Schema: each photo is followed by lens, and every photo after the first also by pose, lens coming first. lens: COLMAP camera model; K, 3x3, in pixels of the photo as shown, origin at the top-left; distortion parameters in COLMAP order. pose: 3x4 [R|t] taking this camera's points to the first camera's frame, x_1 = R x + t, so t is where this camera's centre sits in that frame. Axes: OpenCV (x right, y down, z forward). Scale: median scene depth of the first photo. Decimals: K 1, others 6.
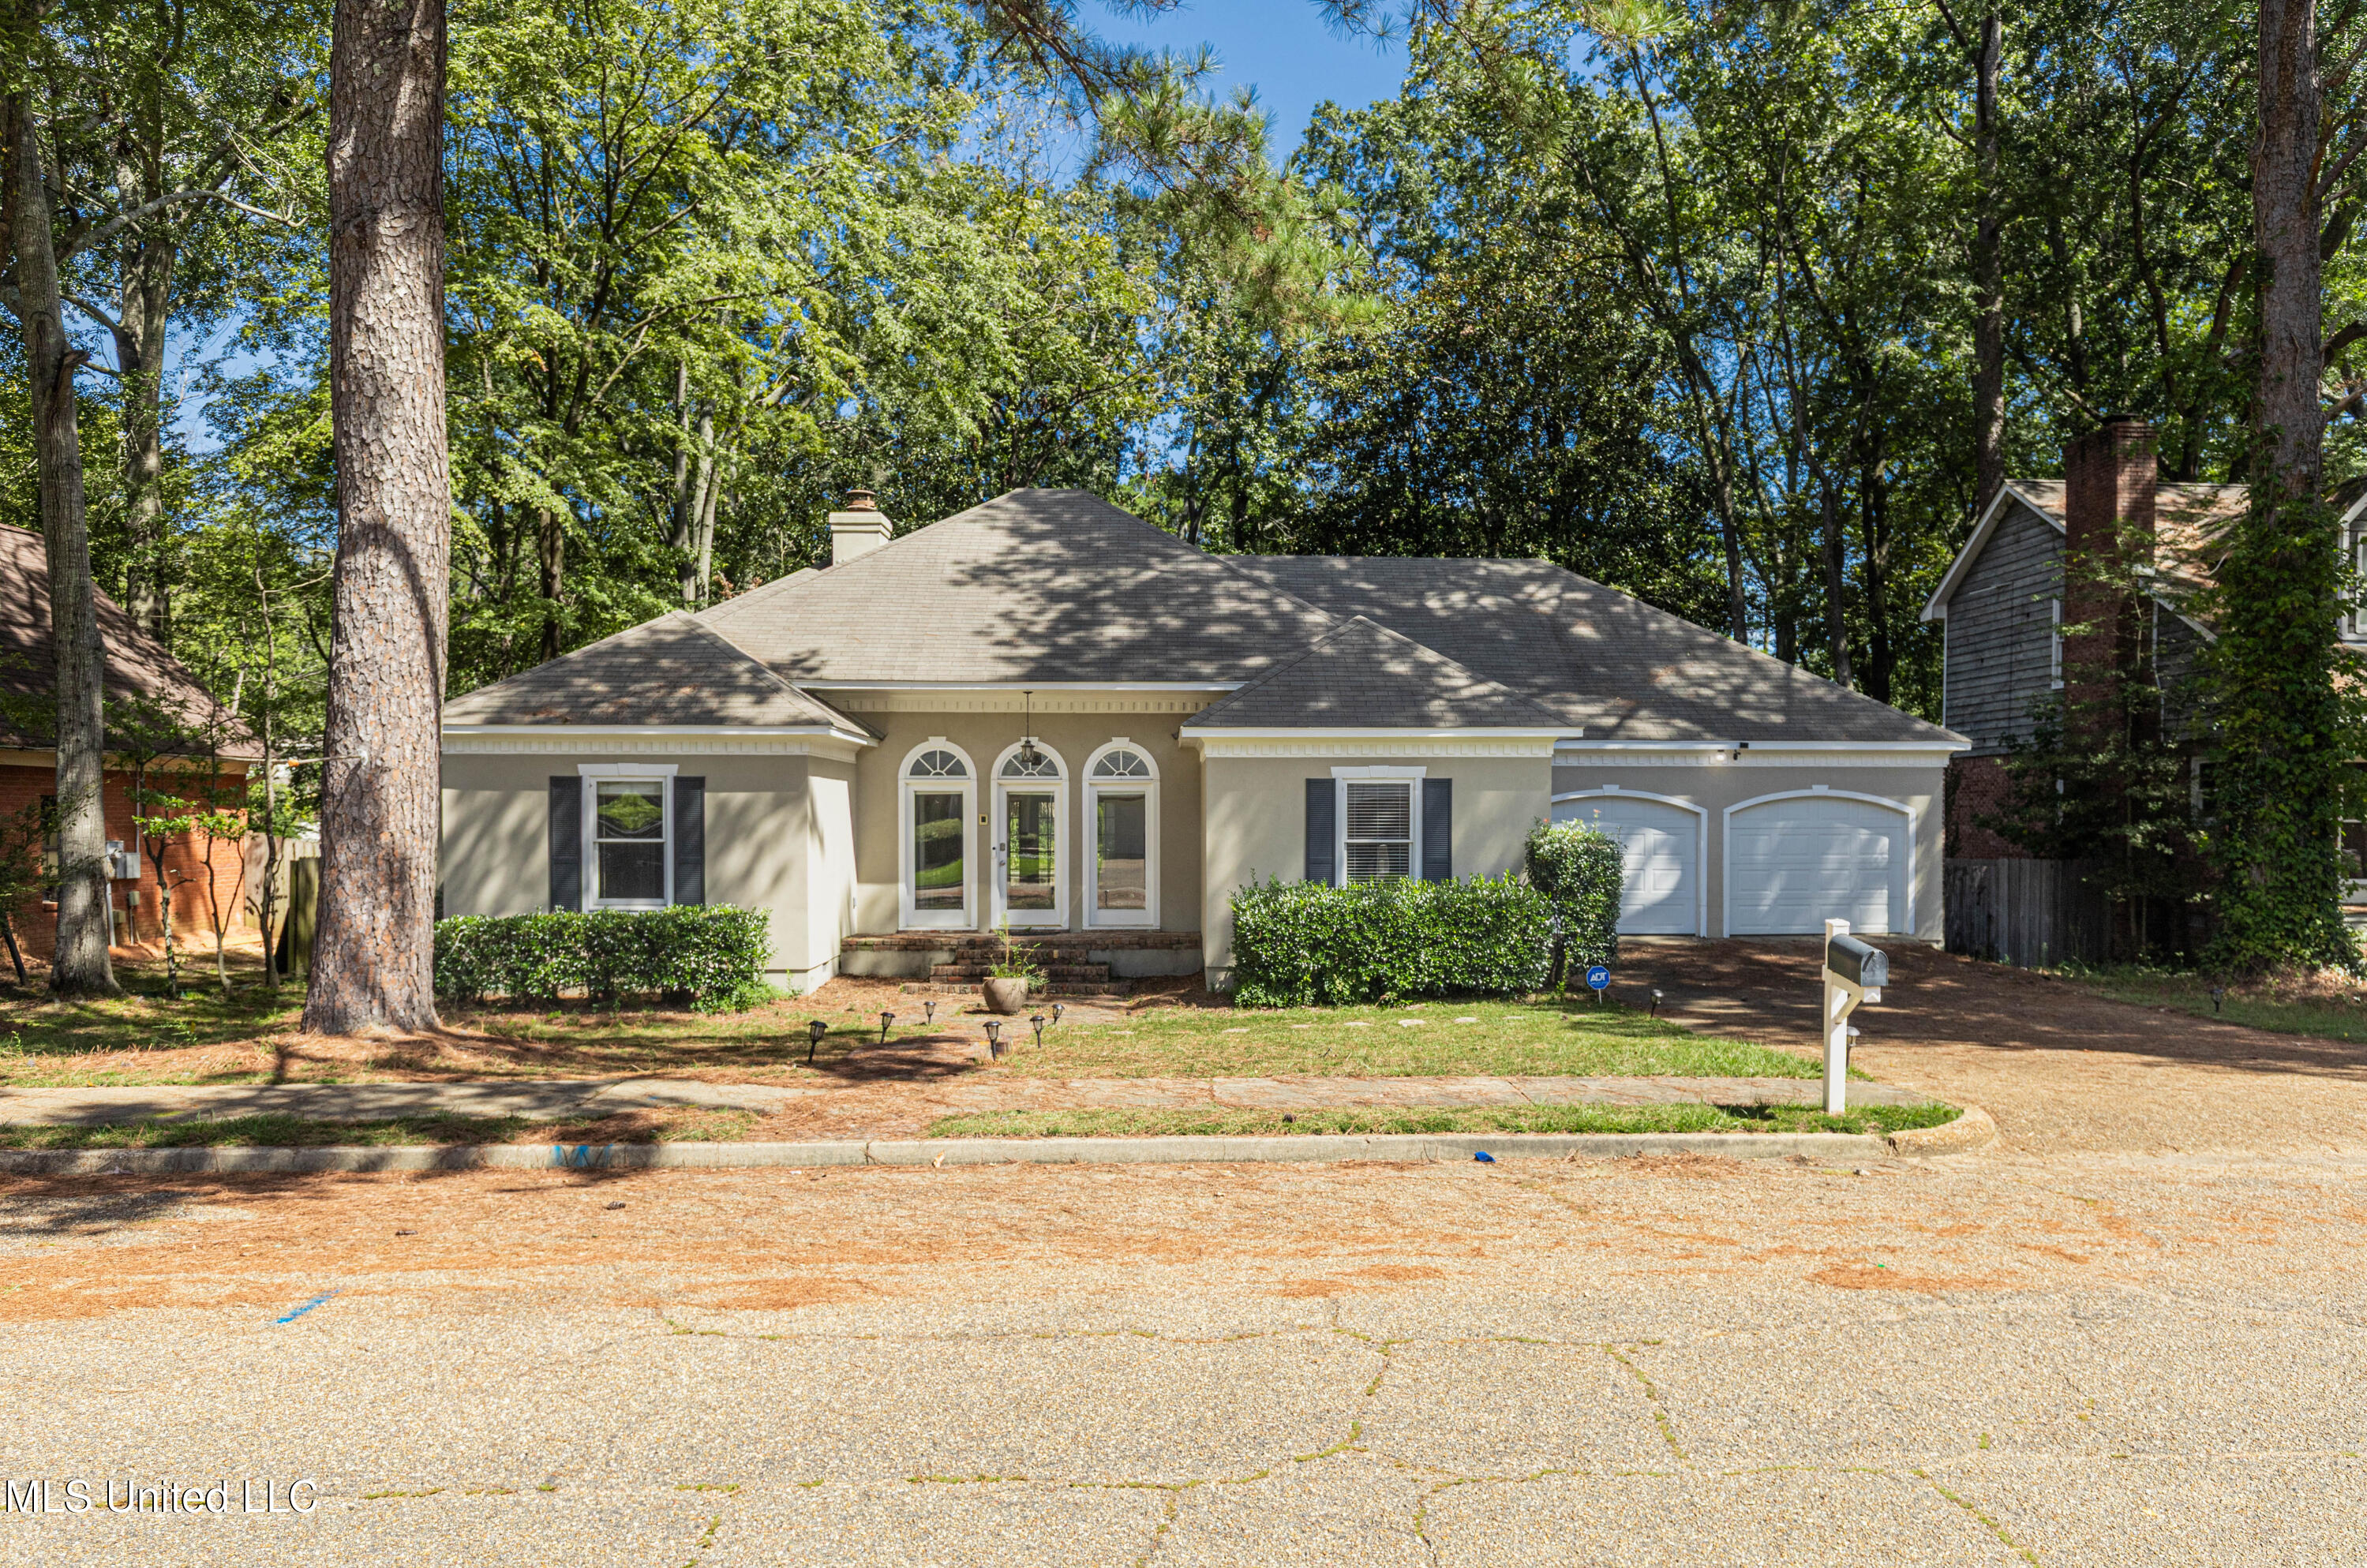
lens RADIAL K [[1637.6, 0, 1259.7], [0, 1637.6, 828.3], [0, 0, 1]] dist [0.000742, -0.008128]
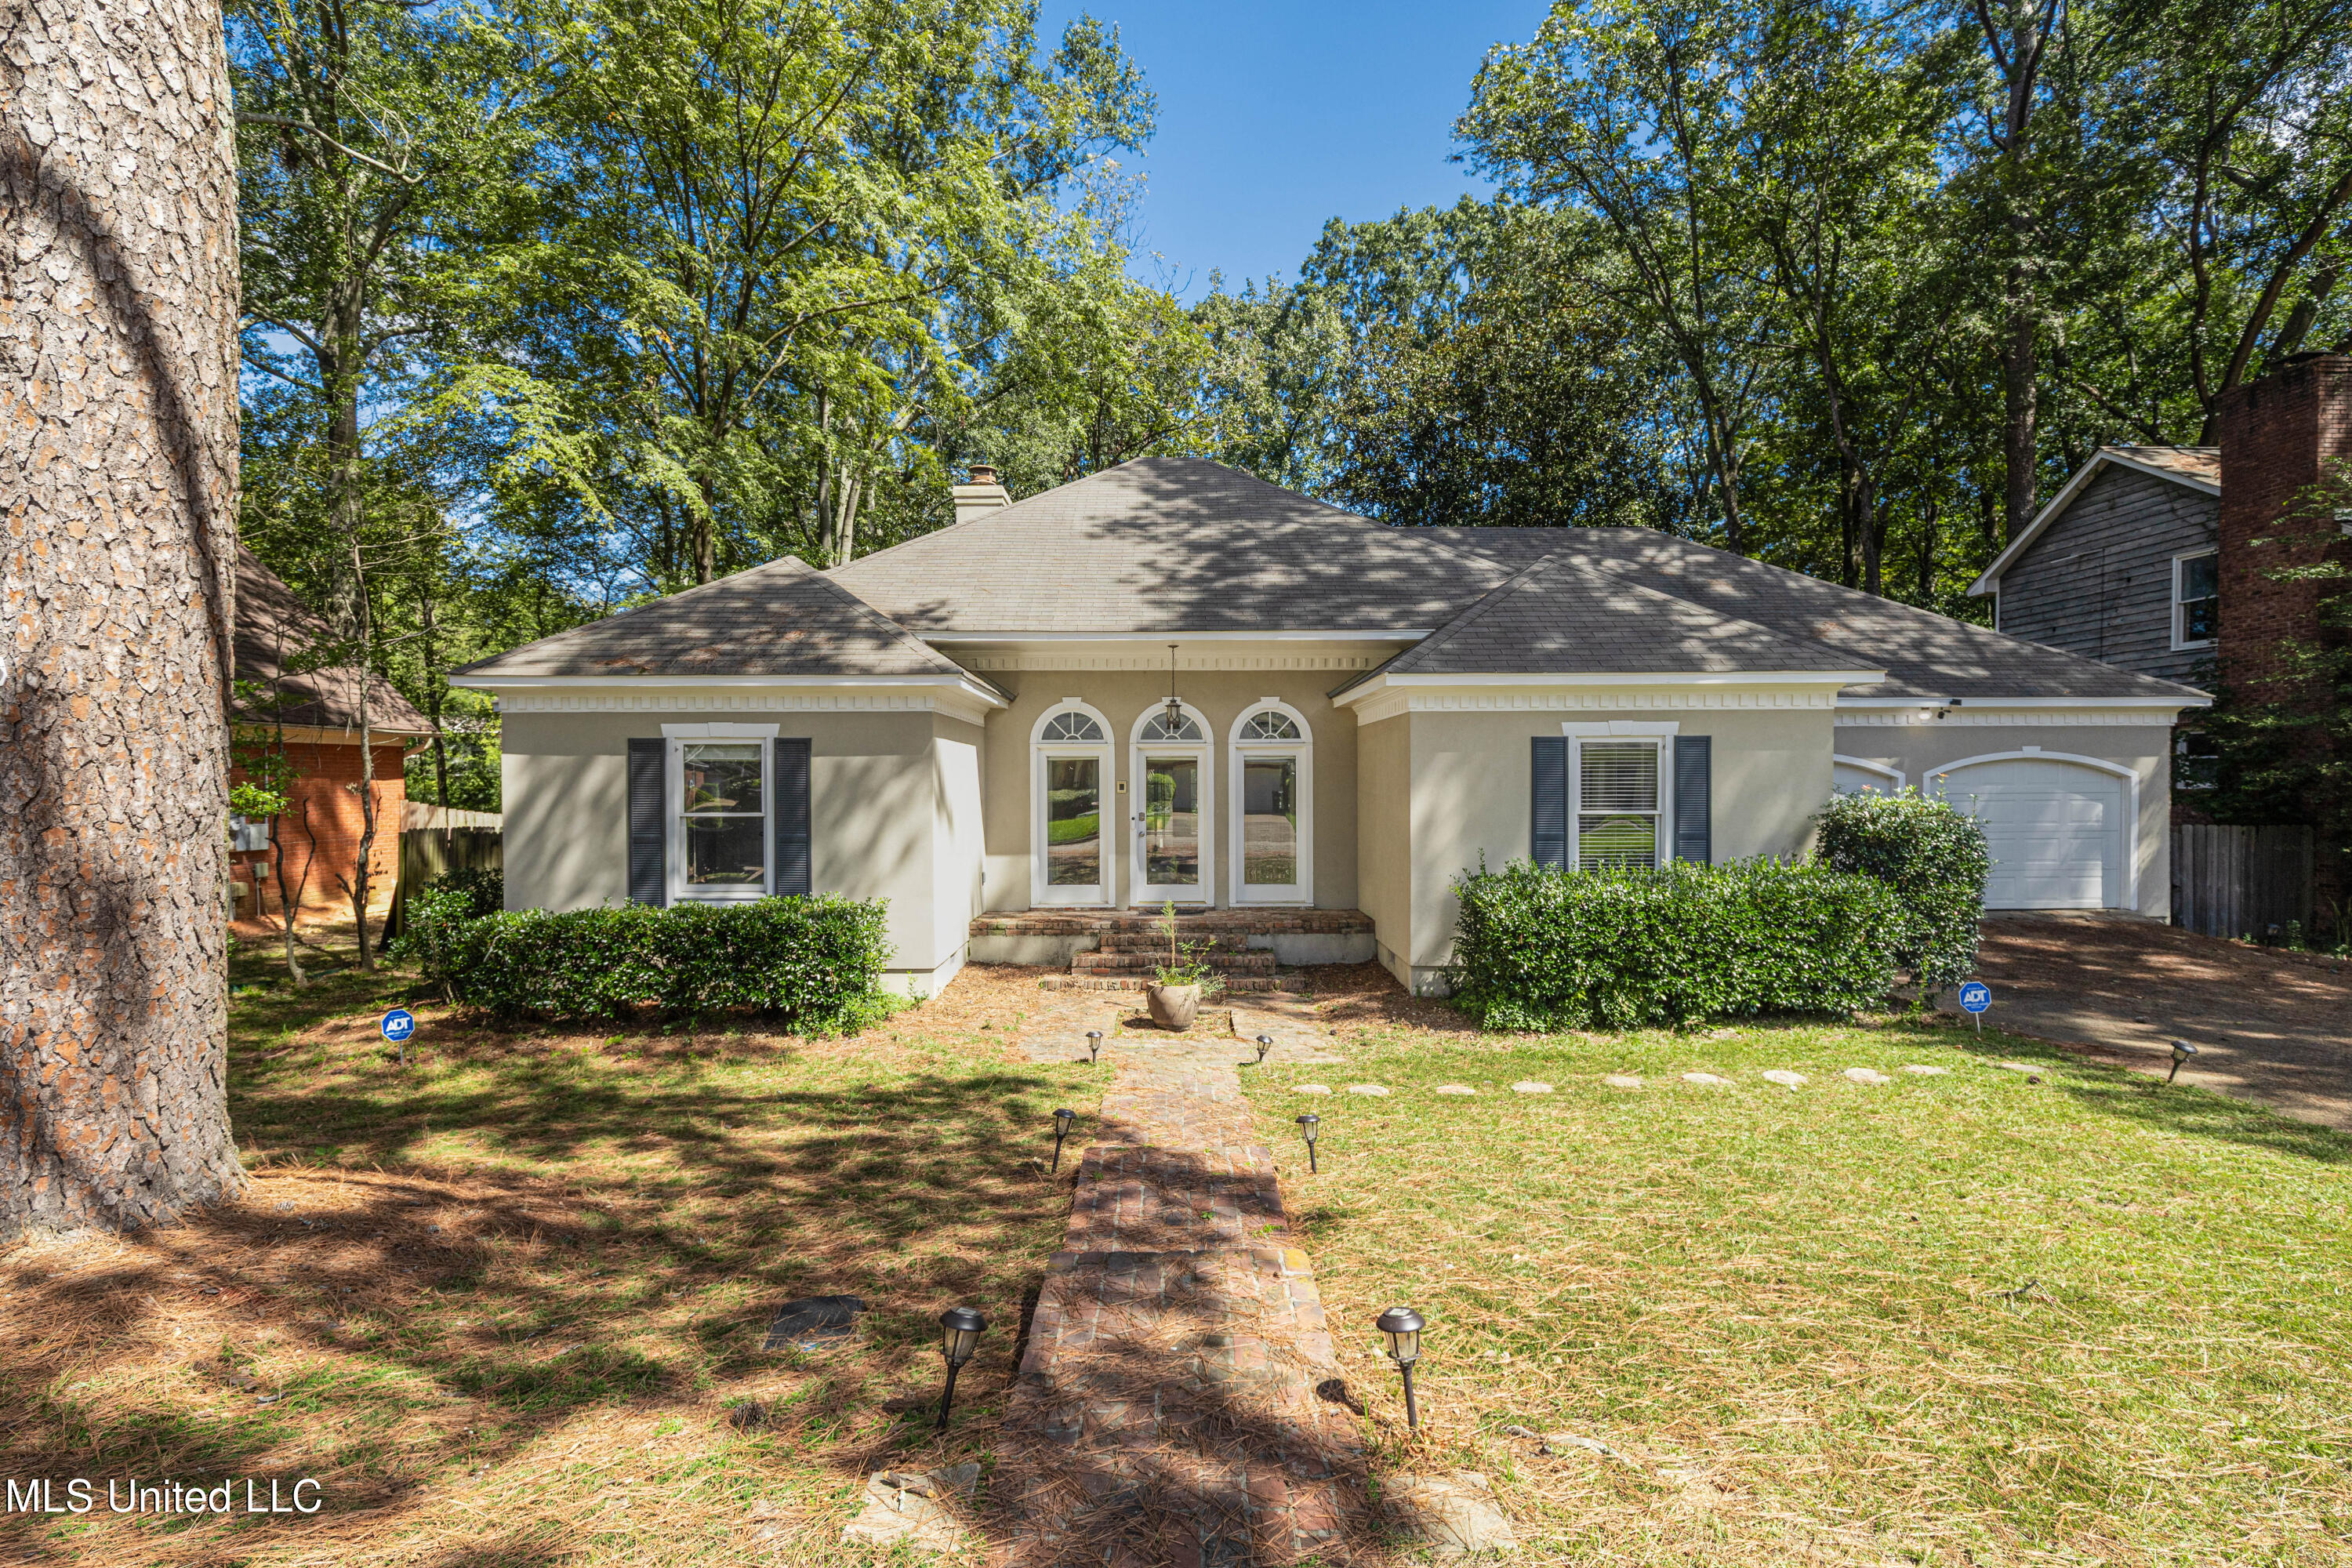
lens RADIAL K [[1110.9, 0, 1182.8], [0, 1110.9, 779.3], [0, 0, 1]] dist [0.016491, -0.003892]
pose [[0.998875, -0.003654, -0.047287, -0.109640], [0.003244, 0.999956, -0.008750, -0.004257], [0.047317, 0.008587, 0.998843, 0.393877]]
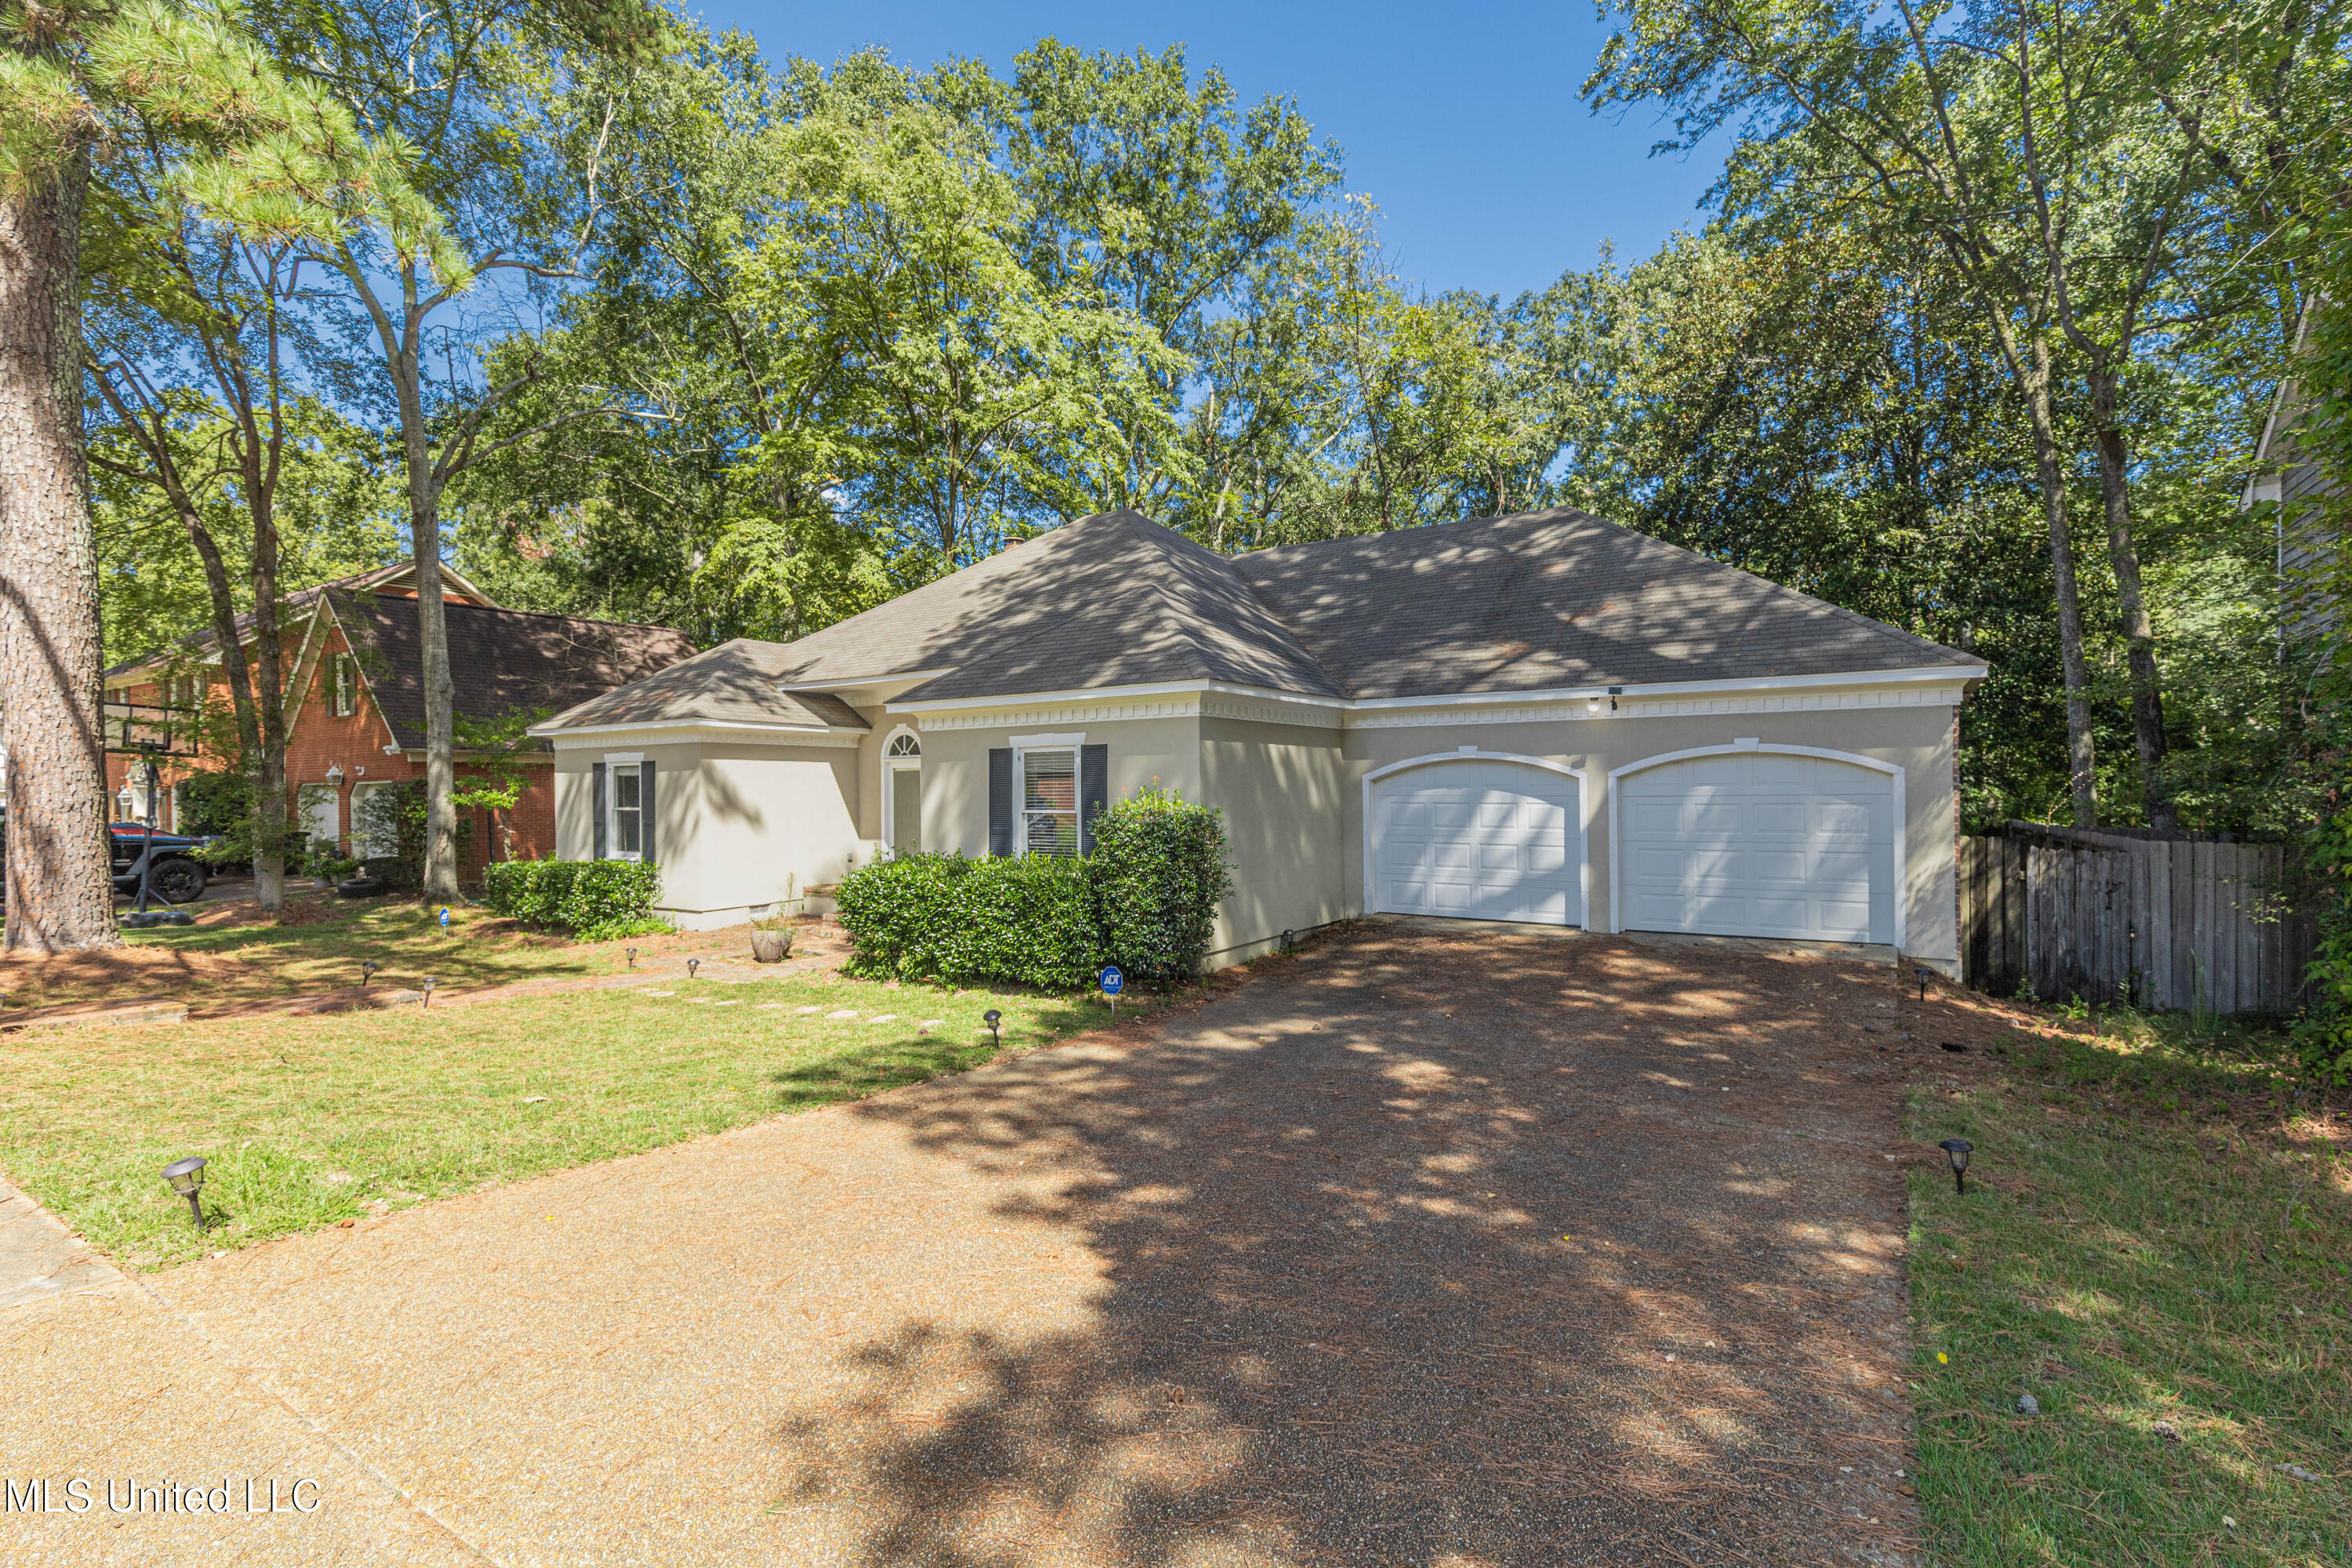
lens RADIAL K [[1110.9, 0, 1170.2], [0, 1110.9, 793.7], [0, 0, 1]] dist [0.016491, -0.003892]
pose [[0.794152, -0.004594, -0.607702, 0.481506], [0.005114, 0.999987, -0.000877, -0.001641], [0.607697, -0.002411, 0.794165, 0.479002]]
